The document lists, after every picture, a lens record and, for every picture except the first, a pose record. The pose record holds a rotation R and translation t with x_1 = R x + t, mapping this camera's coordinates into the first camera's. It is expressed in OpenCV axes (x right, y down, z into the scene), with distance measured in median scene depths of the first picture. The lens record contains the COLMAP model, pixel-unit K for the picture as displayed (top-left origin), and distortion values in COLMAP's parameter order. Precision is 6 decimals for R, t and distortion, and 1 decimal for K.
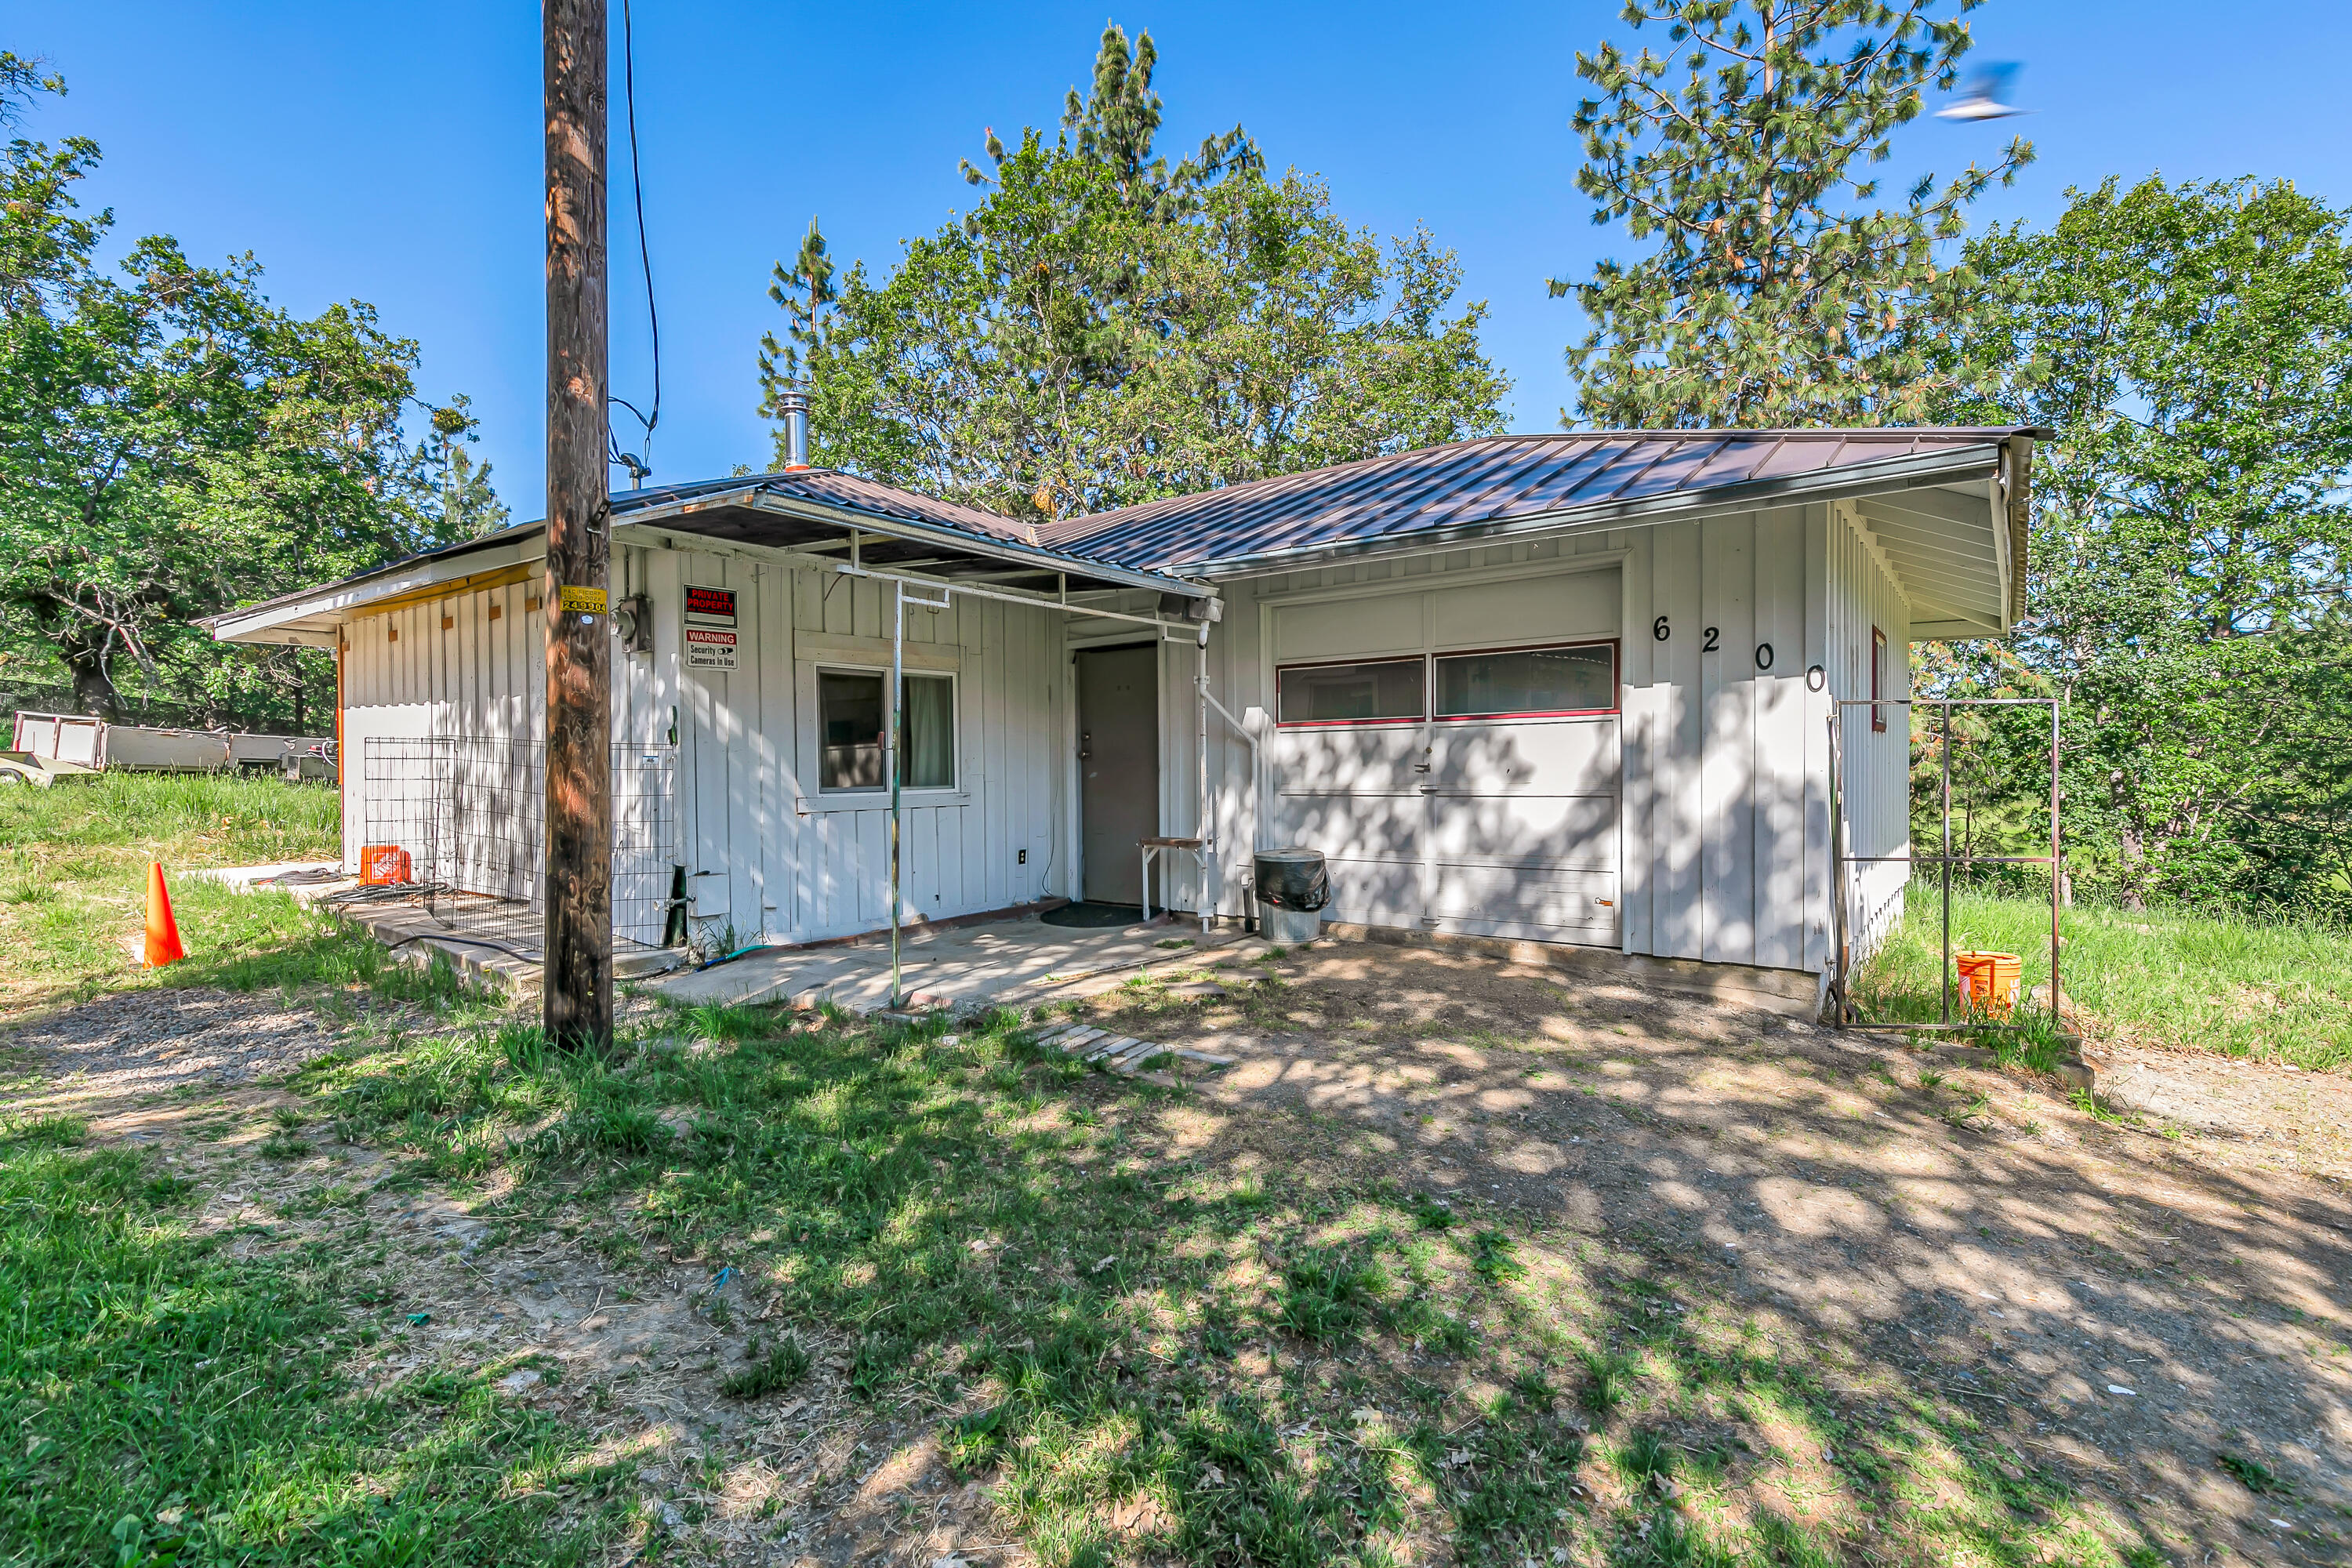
lens RADIAL K [[1090.0, 0, 1181.4], [0, 1090.0, 776.4], [0, 0, 1]] dist [0.014213, -0.002589]
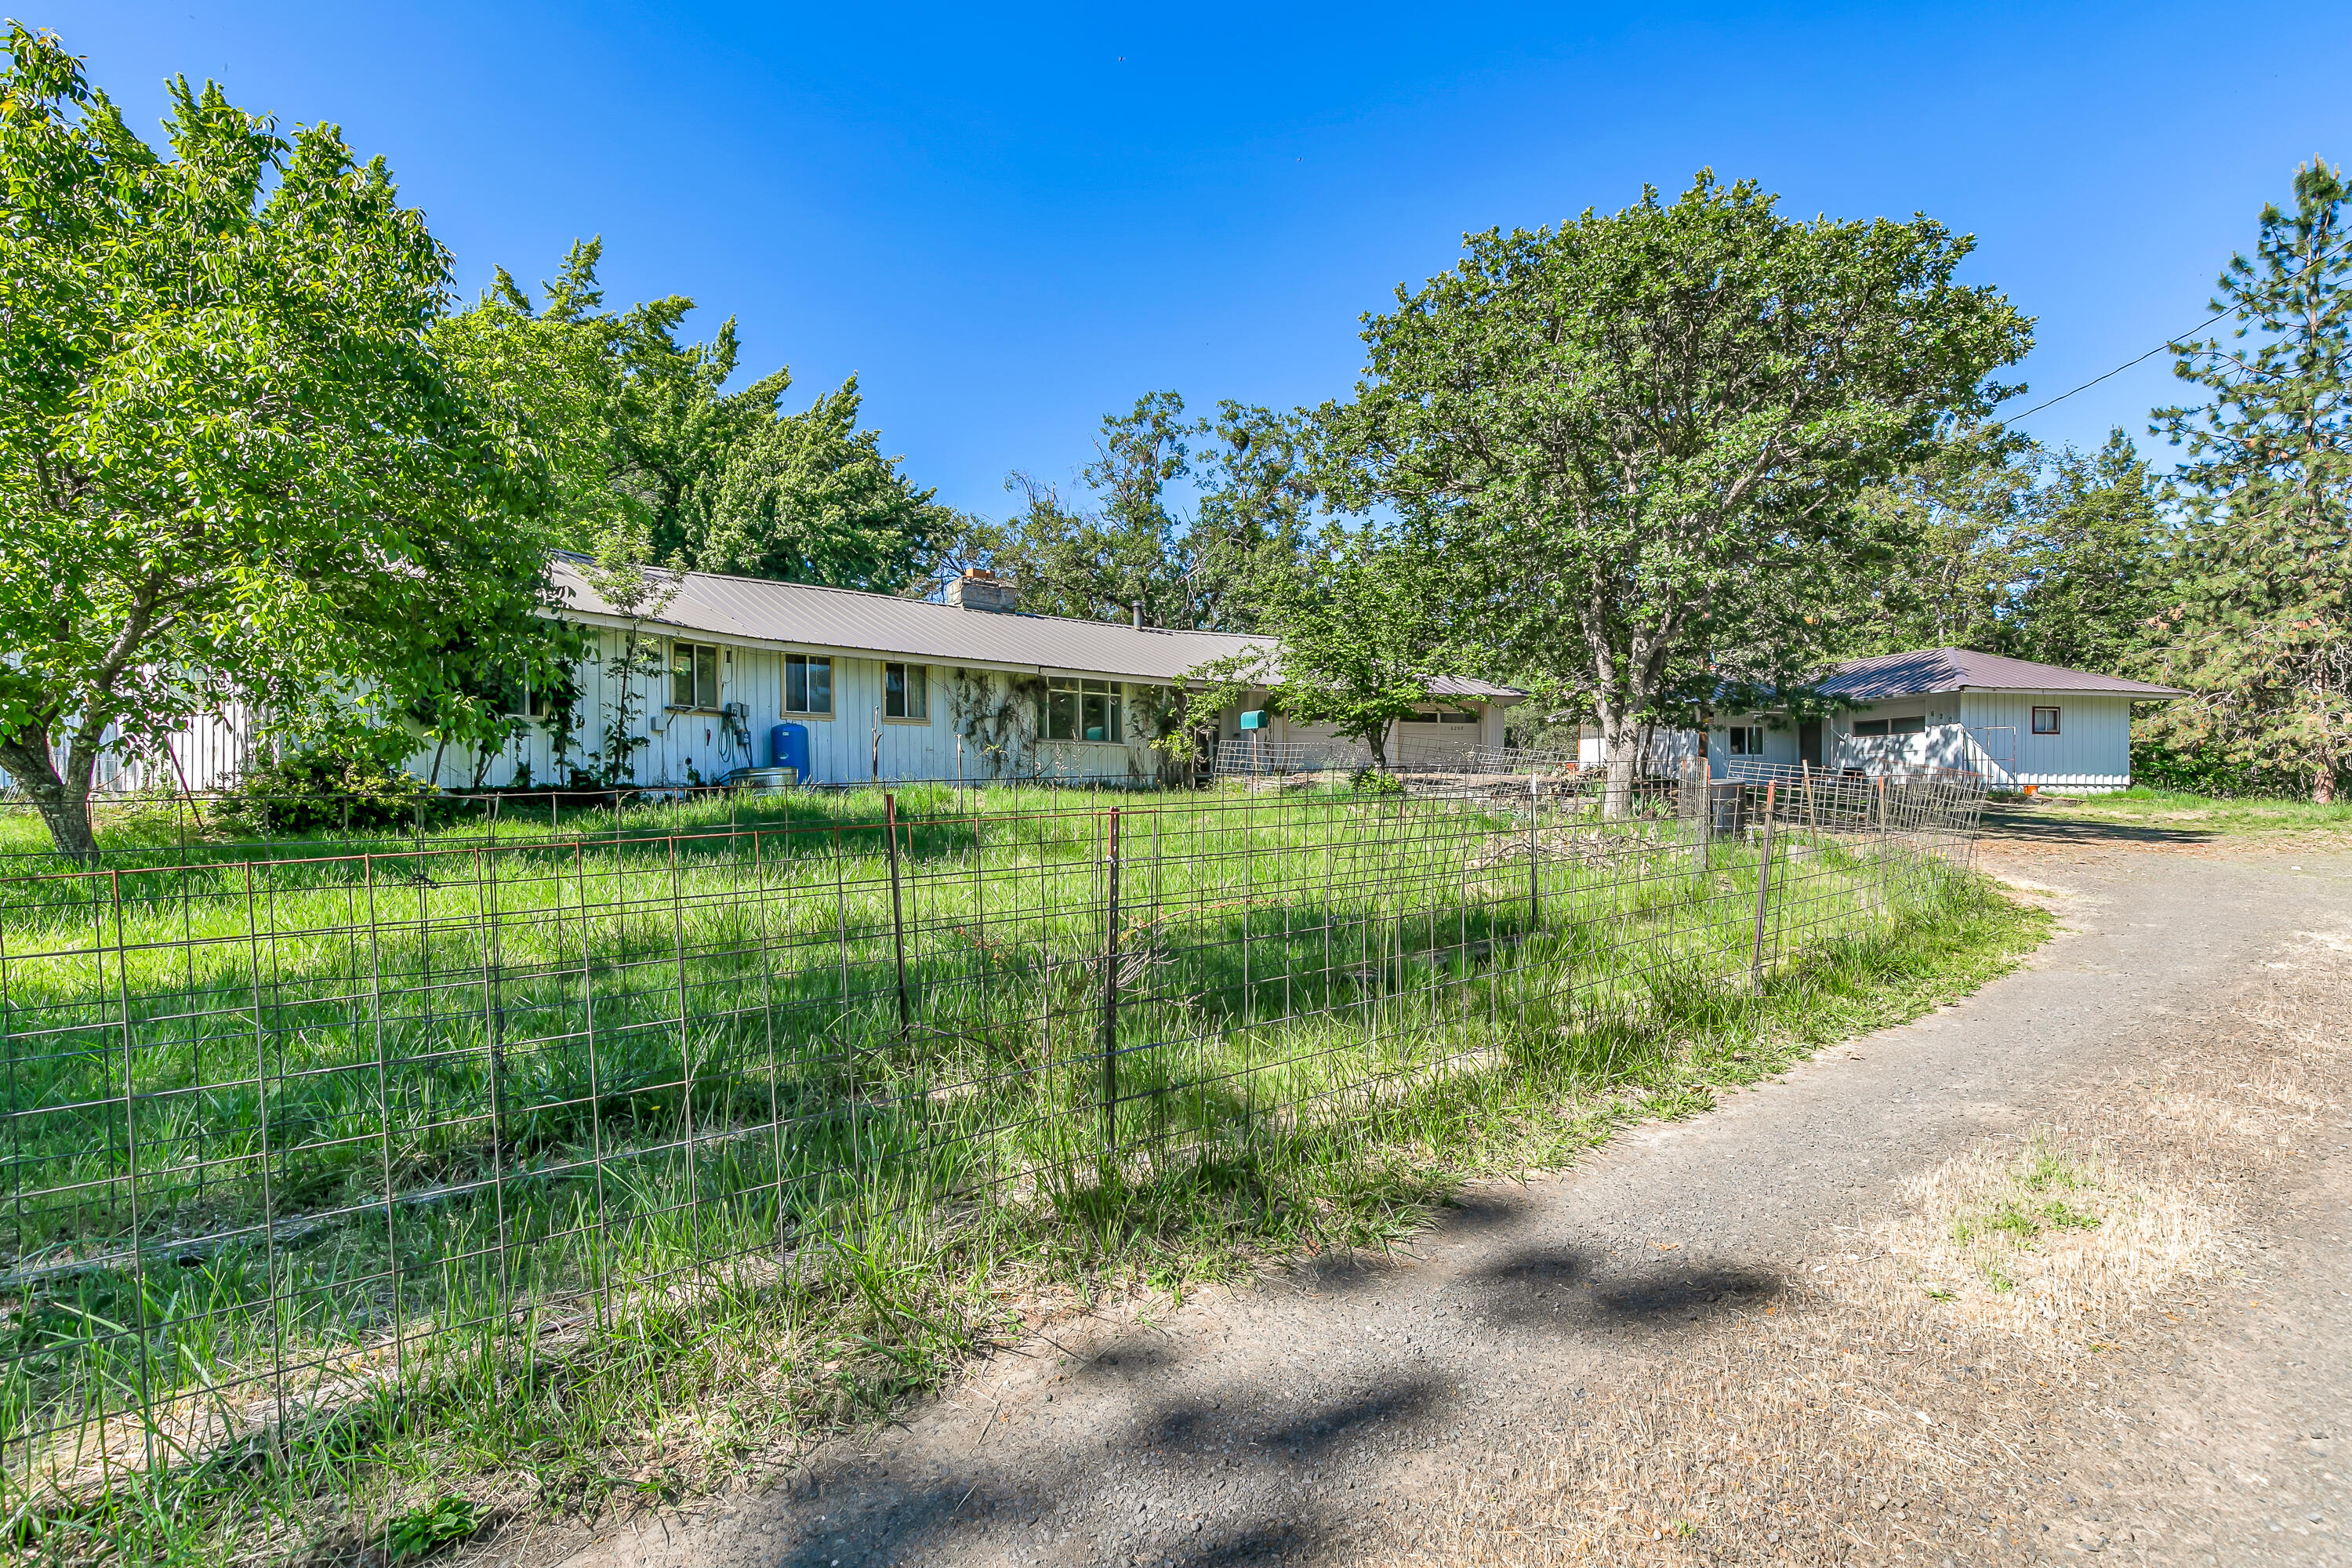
lens RADIAL K [[1090.0, 0, 1194.8], [0, 1090.0, 801.7], [0, 0, 1]] dist [0.014213, -0.002589]
pose [[0.787888, 0.005660, -0.615792, 0.231226], [-0.001234, 0.999970, 0.007612, 0.052189], [0.615817, -0.005237, 0.787872, -1.326035]]
